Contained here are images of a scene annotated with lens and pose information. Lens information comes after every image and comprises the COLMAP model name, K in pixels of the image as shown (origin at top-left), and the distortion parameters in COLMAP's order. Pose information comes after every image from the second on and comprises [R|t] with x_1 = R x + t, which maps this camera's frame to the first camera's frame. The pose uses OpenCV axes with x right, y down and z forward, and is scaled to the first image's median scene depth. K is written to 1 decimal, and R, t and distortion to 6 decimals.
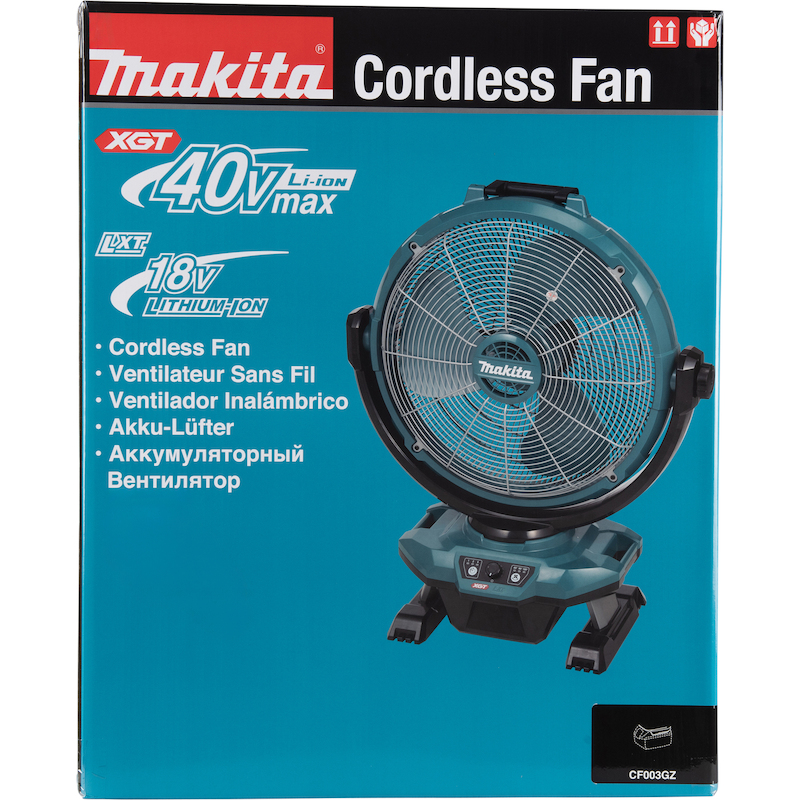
lens RADIAL K [[2093.3, 0, 400.0], [0, 2093.3, 400.0], [0, 0, 1]] dist [0.047274, -0.028499]
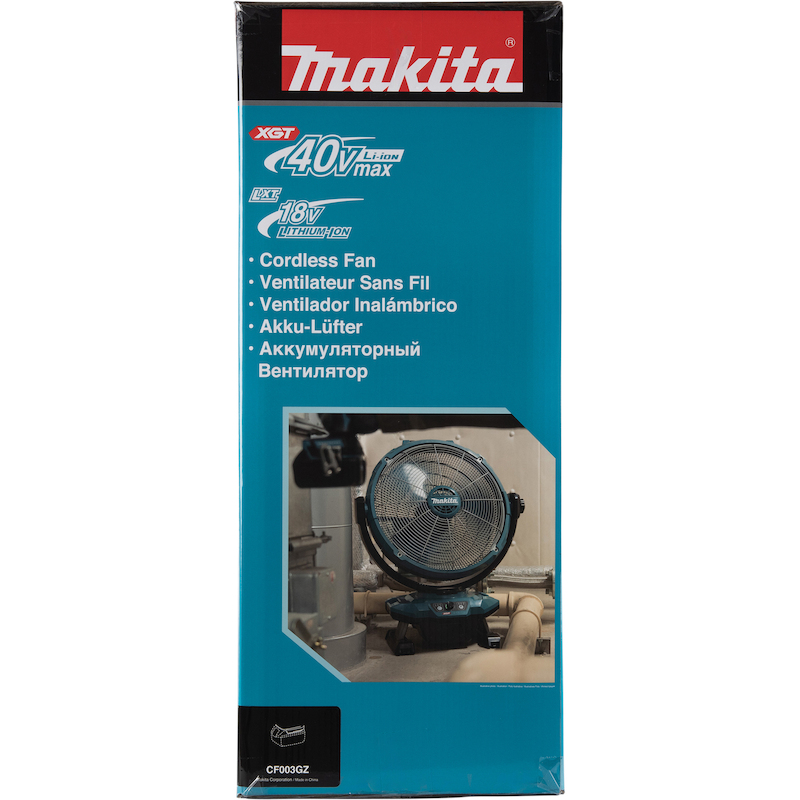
lens RADIAL K [[1863.7, 0, 400.0], [0, 1863.7, 400.0], [0, 0, 1]] dist [0.067168, 0.100902]
pose [[0.997998, 0.006849, -0.062868, 0.062017], [-0.003765, 0.998790, 0.049037, 0.014466], [0.063127, -0.048702, 0.996816, -0.432016]]
